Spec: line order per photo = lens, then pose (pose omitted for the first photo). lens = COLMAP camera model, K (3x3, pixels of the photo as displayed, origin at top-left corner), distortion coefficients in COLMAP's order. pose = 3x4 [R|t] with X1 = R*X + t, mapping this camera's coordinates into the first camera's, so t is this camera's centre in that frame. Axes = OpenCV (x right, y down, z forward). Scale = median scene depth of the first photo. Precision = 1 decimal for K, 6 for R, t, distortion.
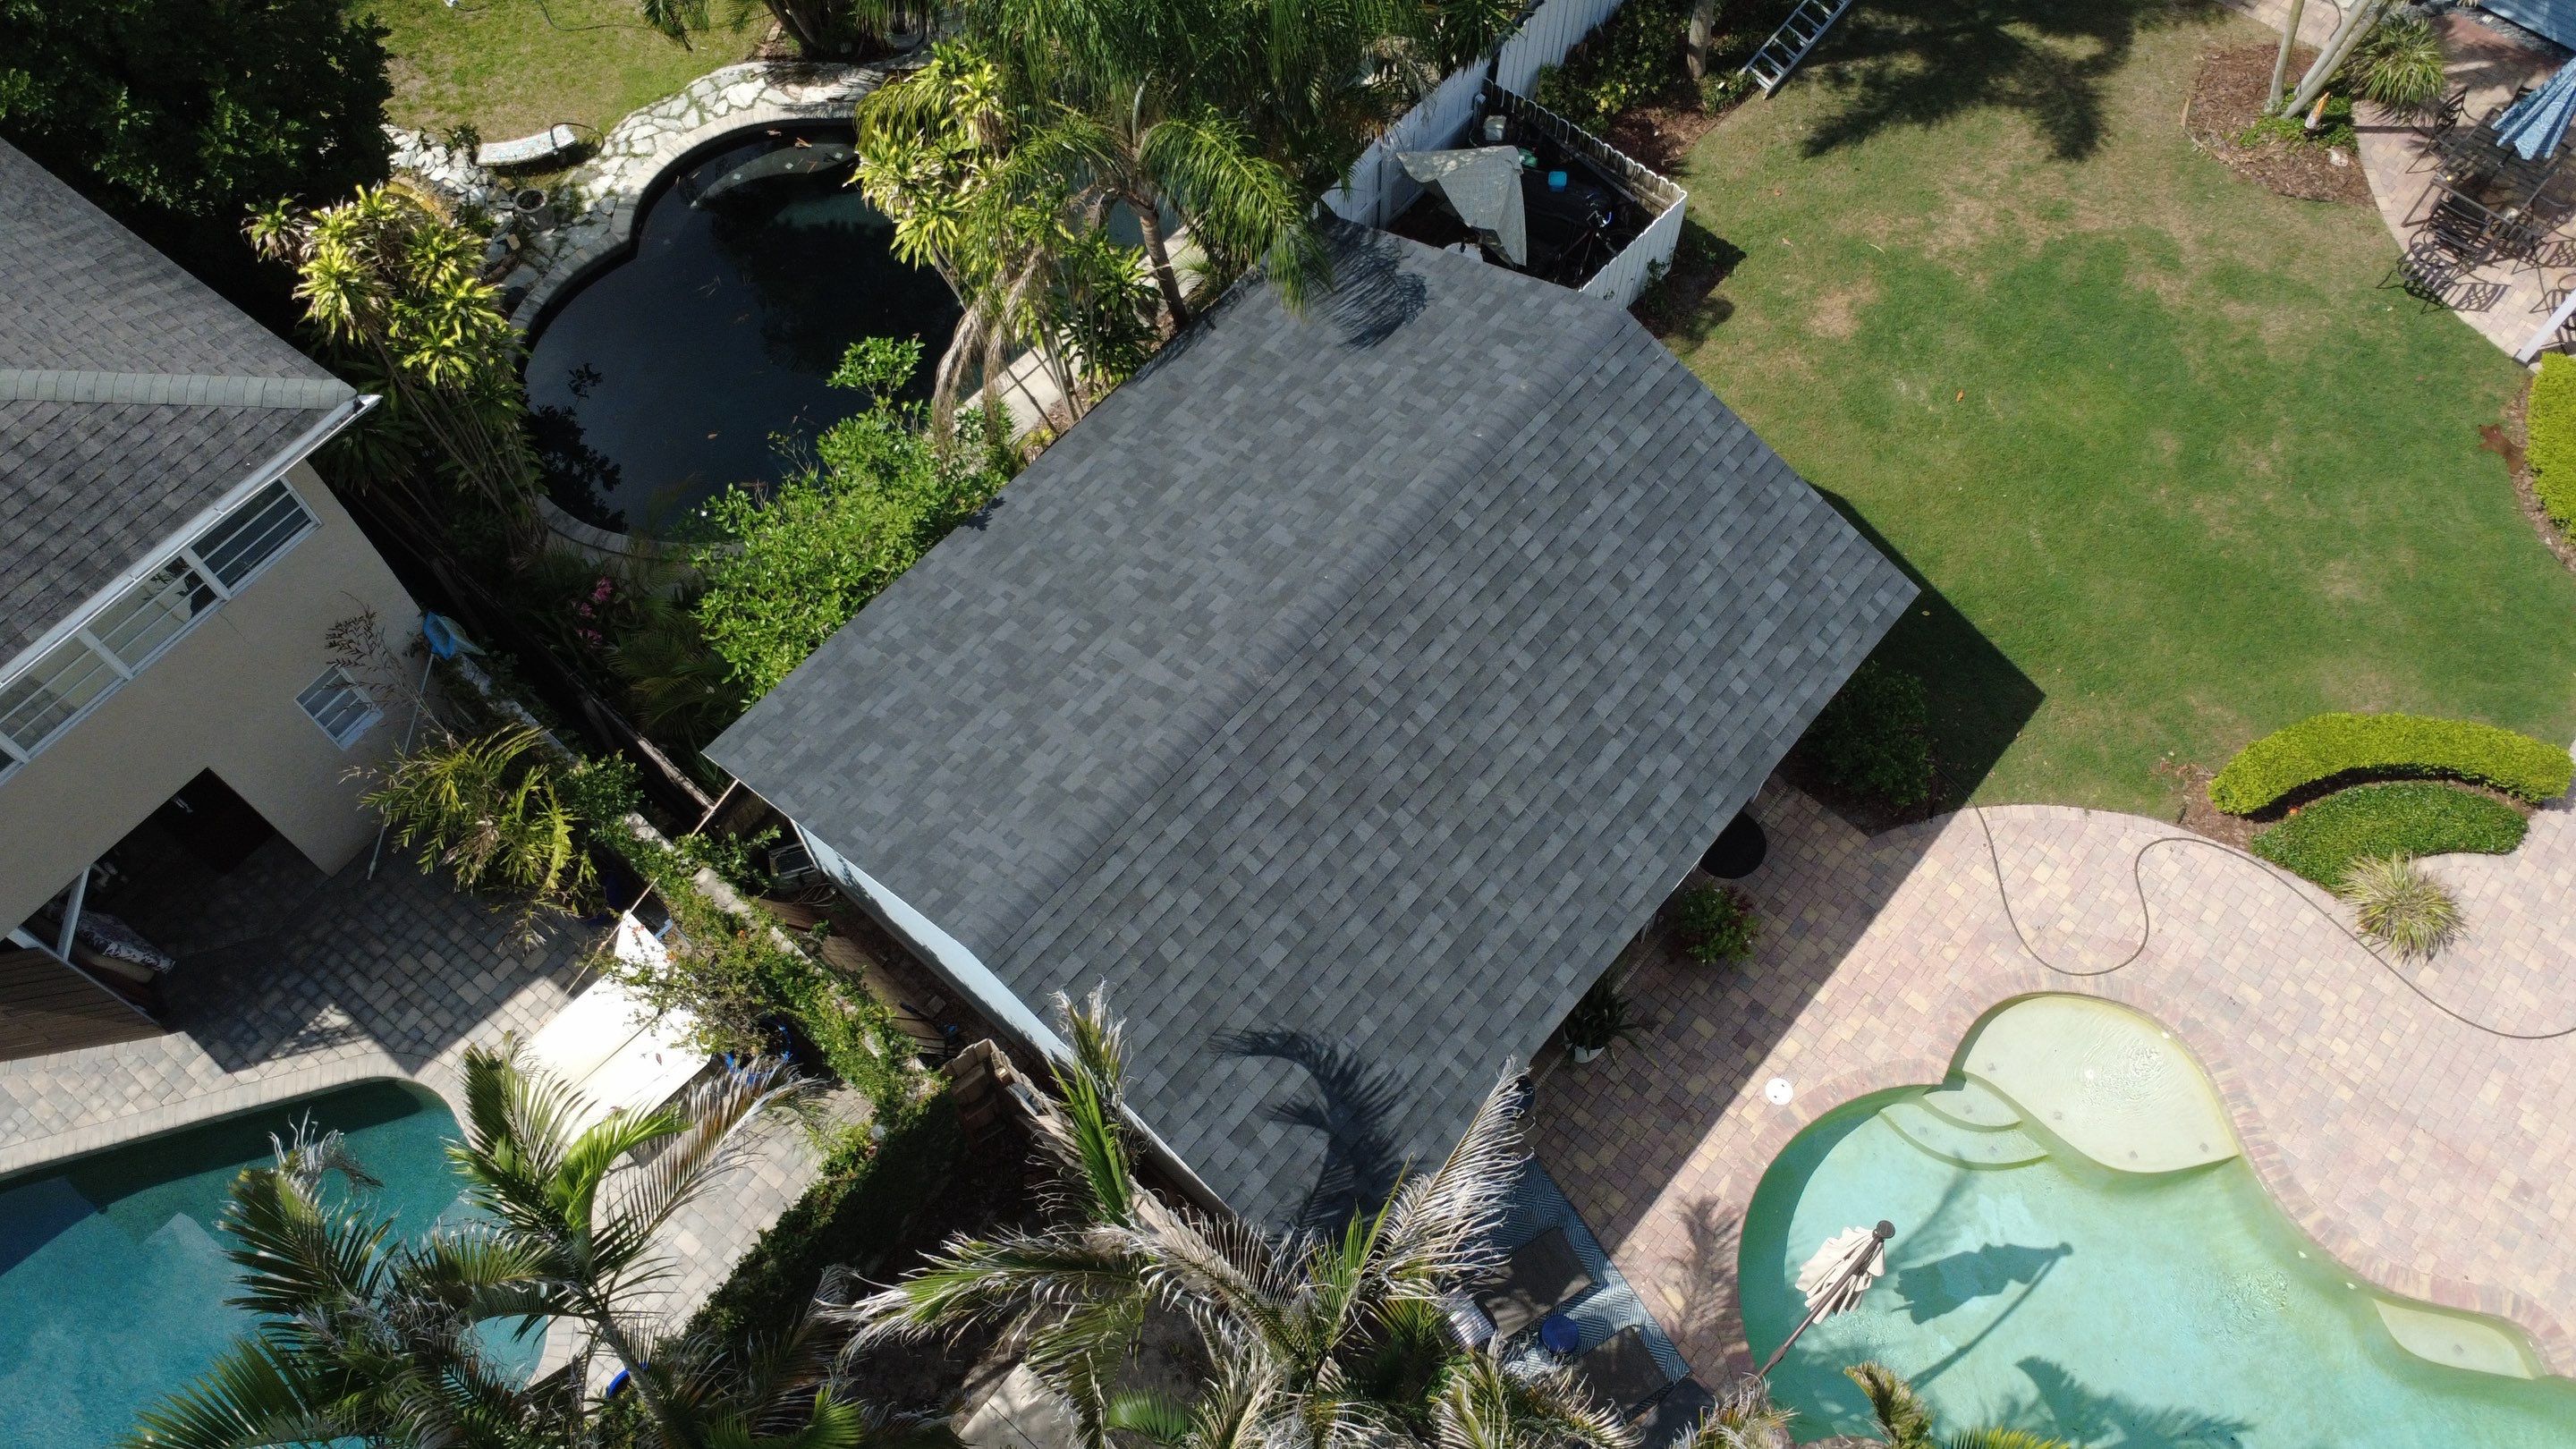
lens RADIAL K [[1875.1, 0, 1285.4], [0, 1875.1, 722.1], [0, 0, 1]] dist [-0.001789, 0.004304]
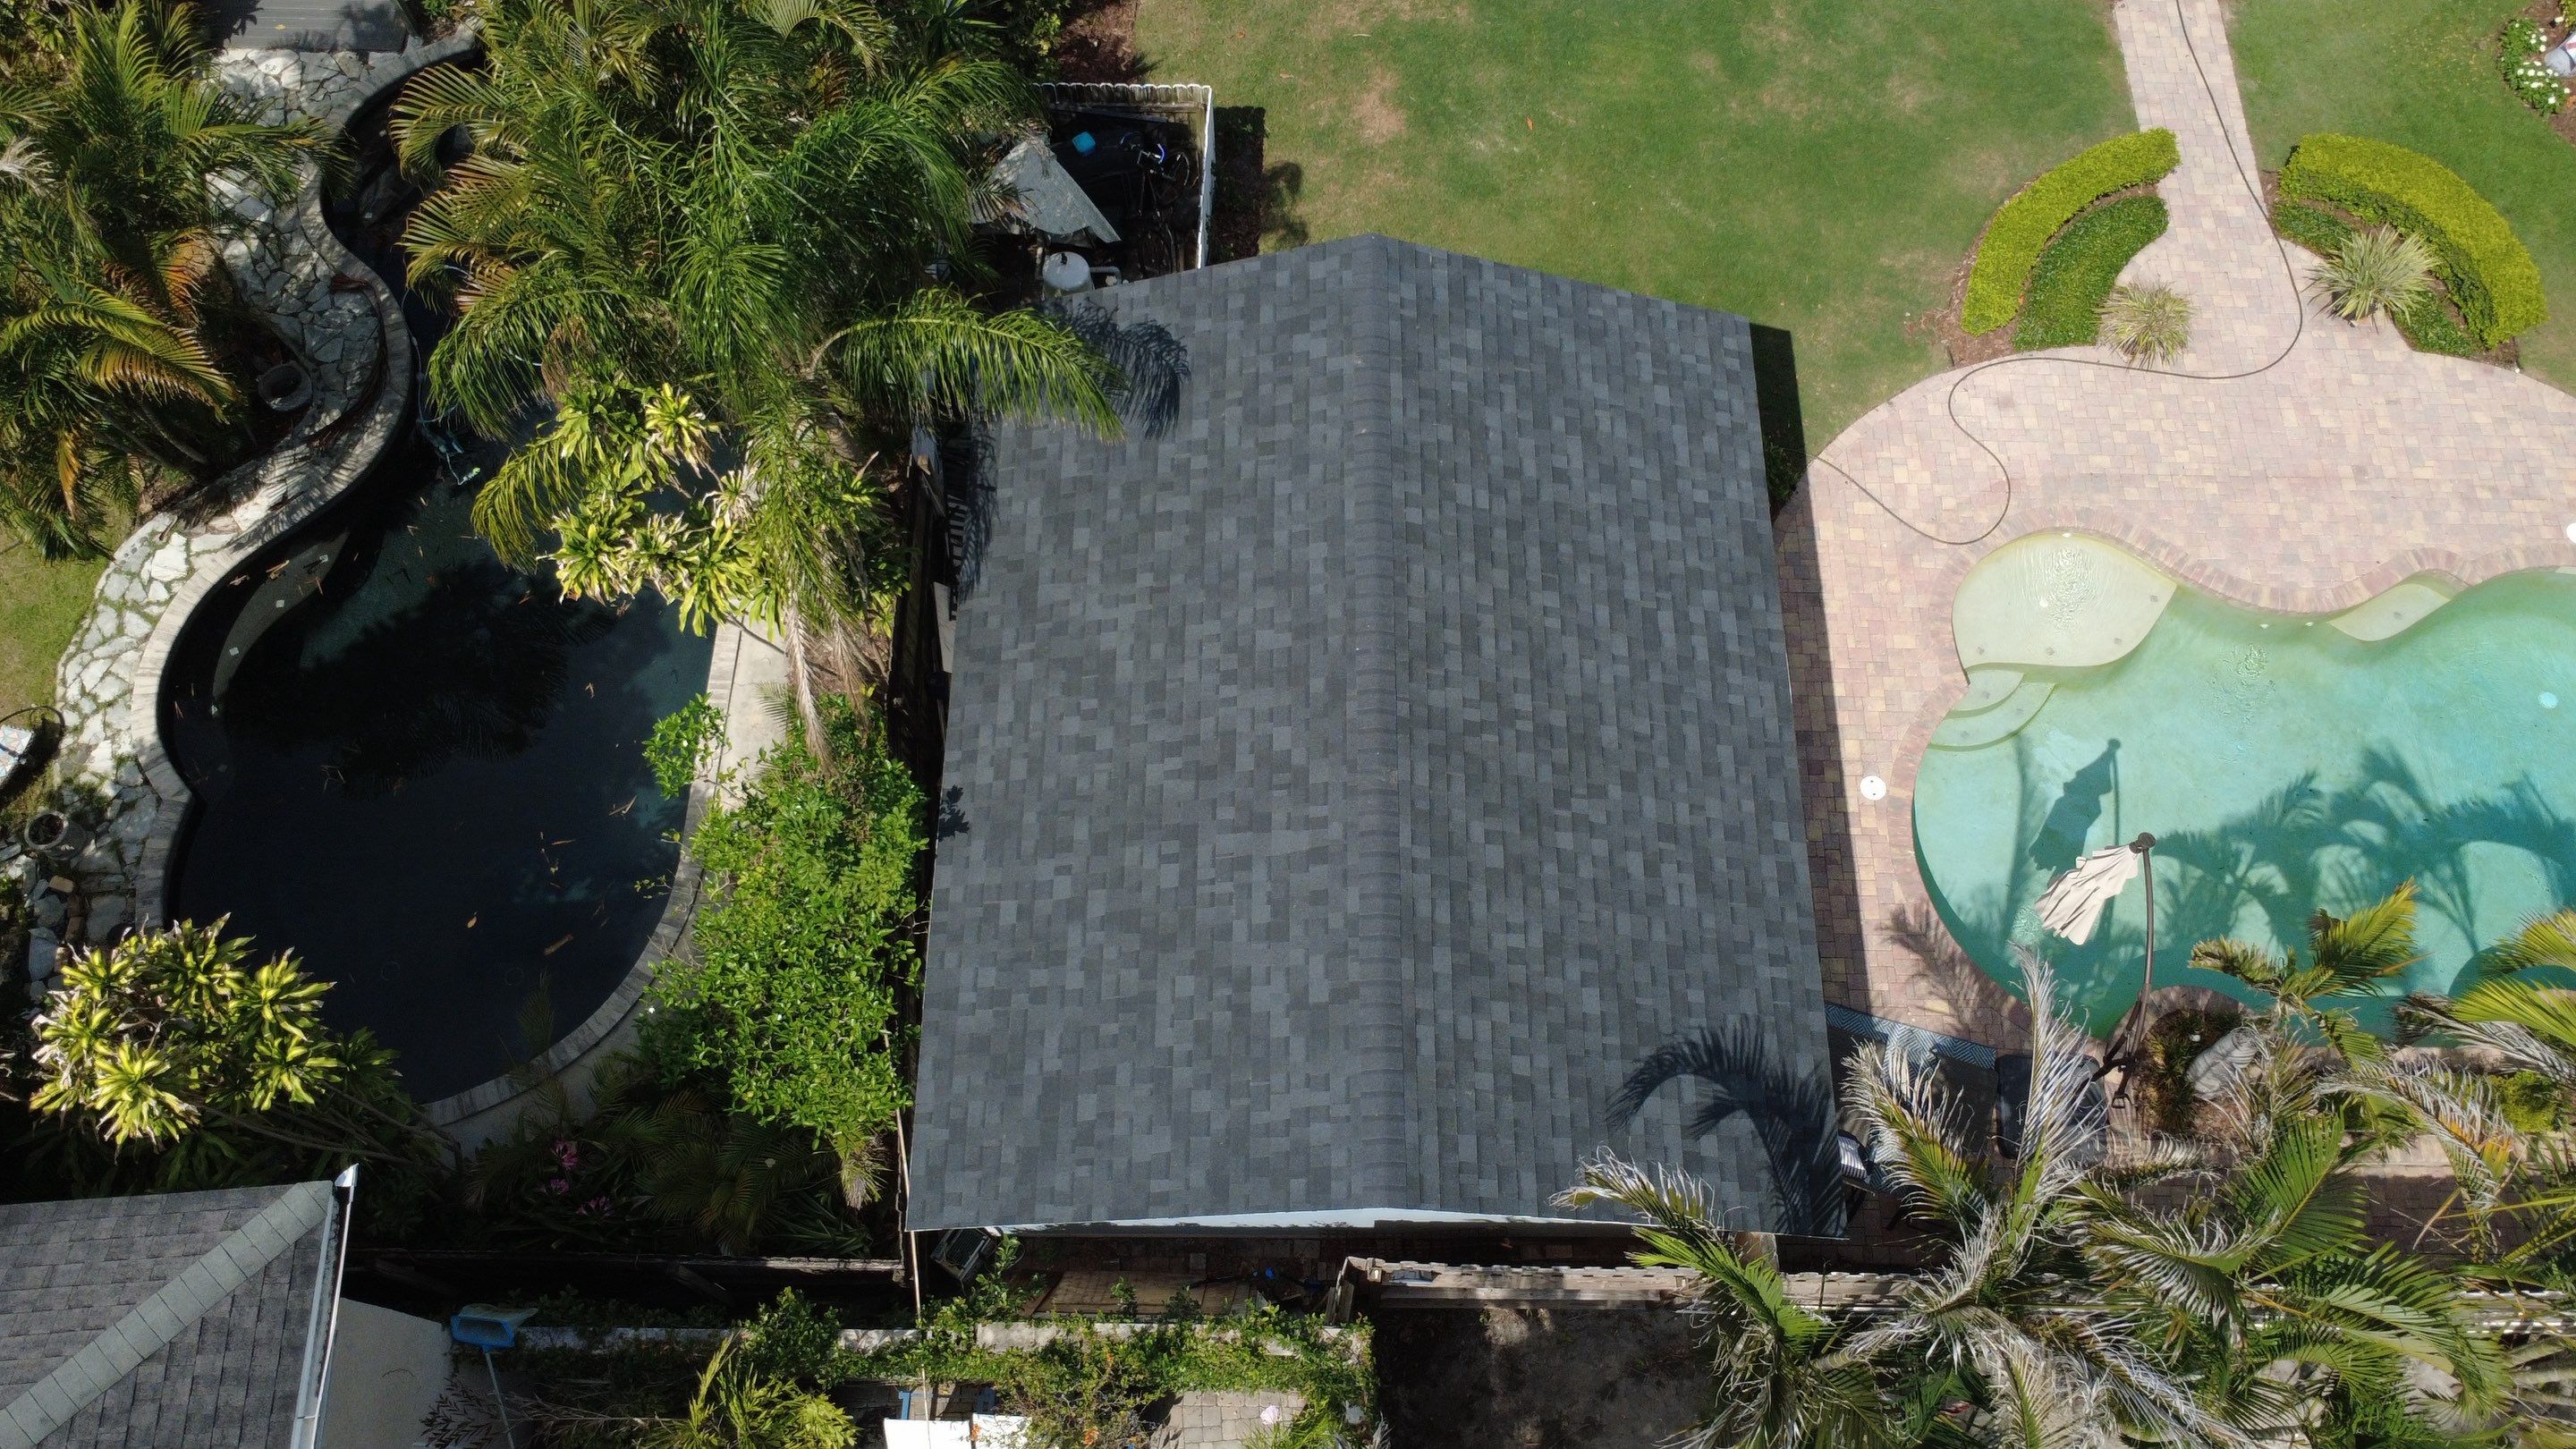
lens RADIAL K [[1875.1, 0, 1283.8], [0, 1875.1, 719.3], [0, 0, 1]] dist [-0.001789, 0.004304]
pose [[0.758875, -0.594242, 0.266431, -0.246451], [0.565486, 0.804200, 0.182998, -0.214633], [-0.323009, 0.011791, 0.946322, 0.108376]]
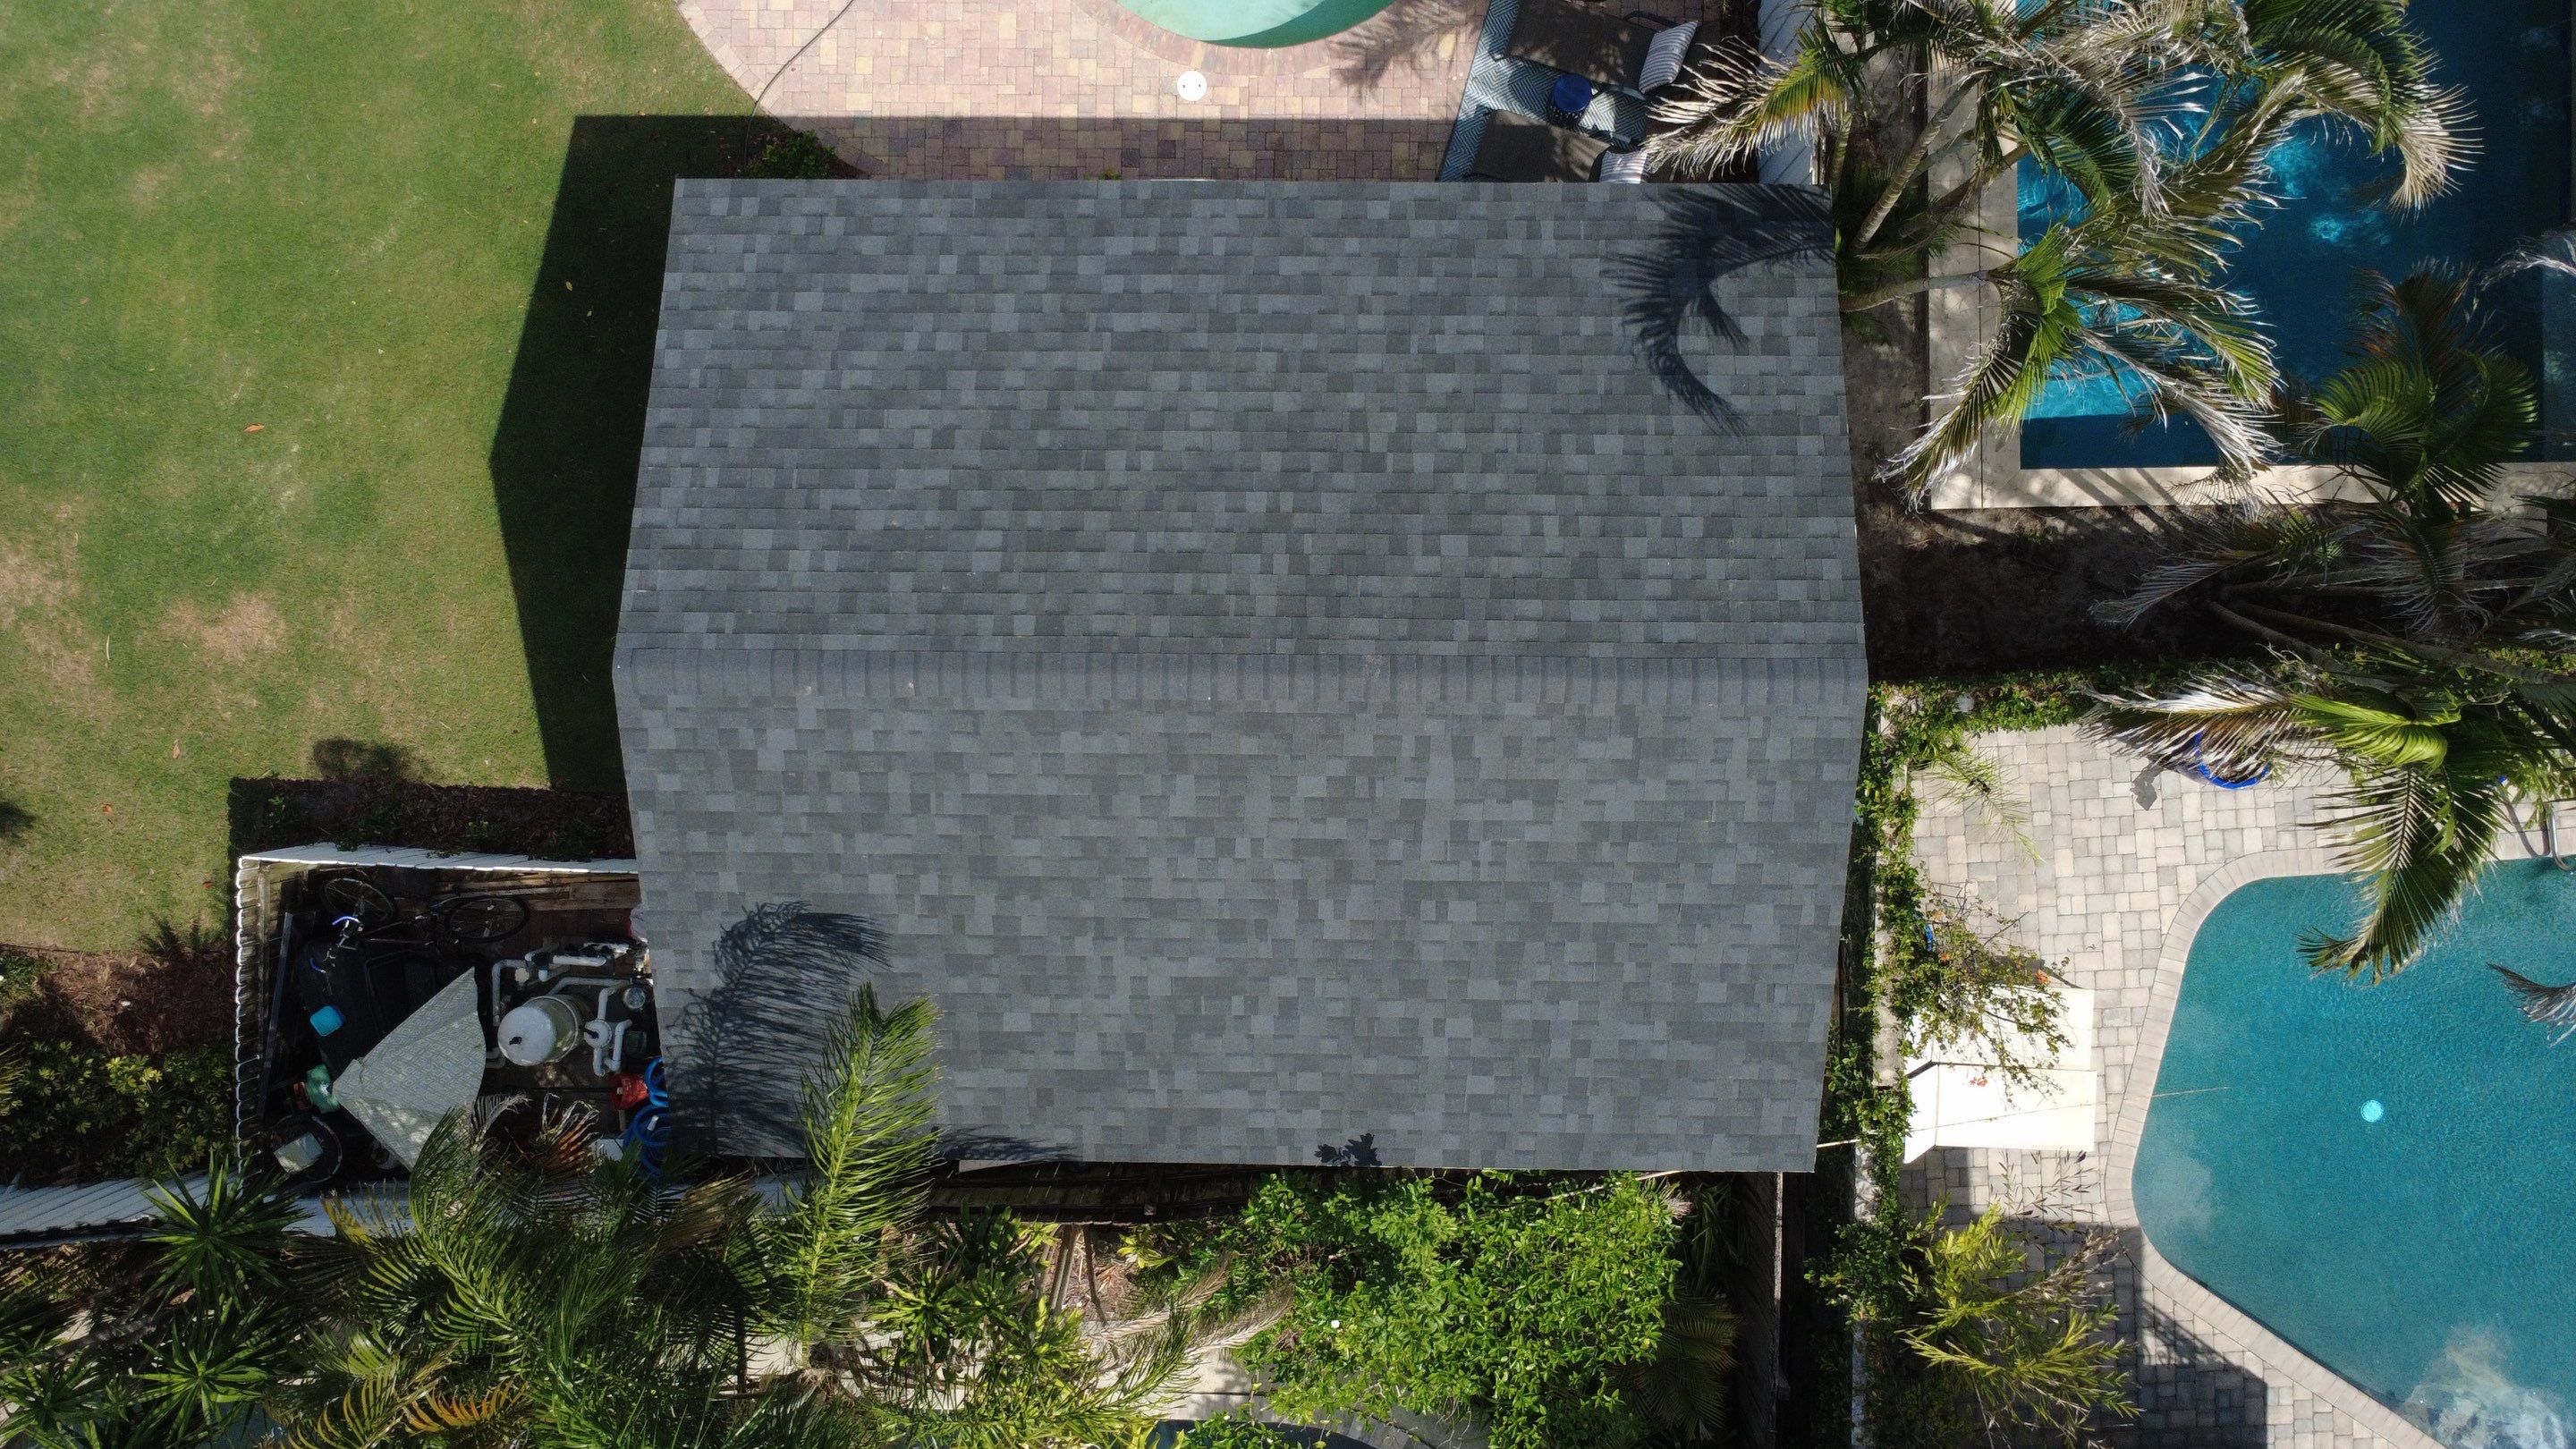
lens RADIAL K [[1875.1, 0, 1285.2], [0, 1875.1, 719.3], [0, 0, 1]] dist [-0.001789, 0.004304]
pose [[-0.648315, -0.761366, 0.002884, -0.007155], [0.677815, -0.575436, 0.457646, -0.375367], [-0.346777, 0.298654, 0.889130, 0.254738]]
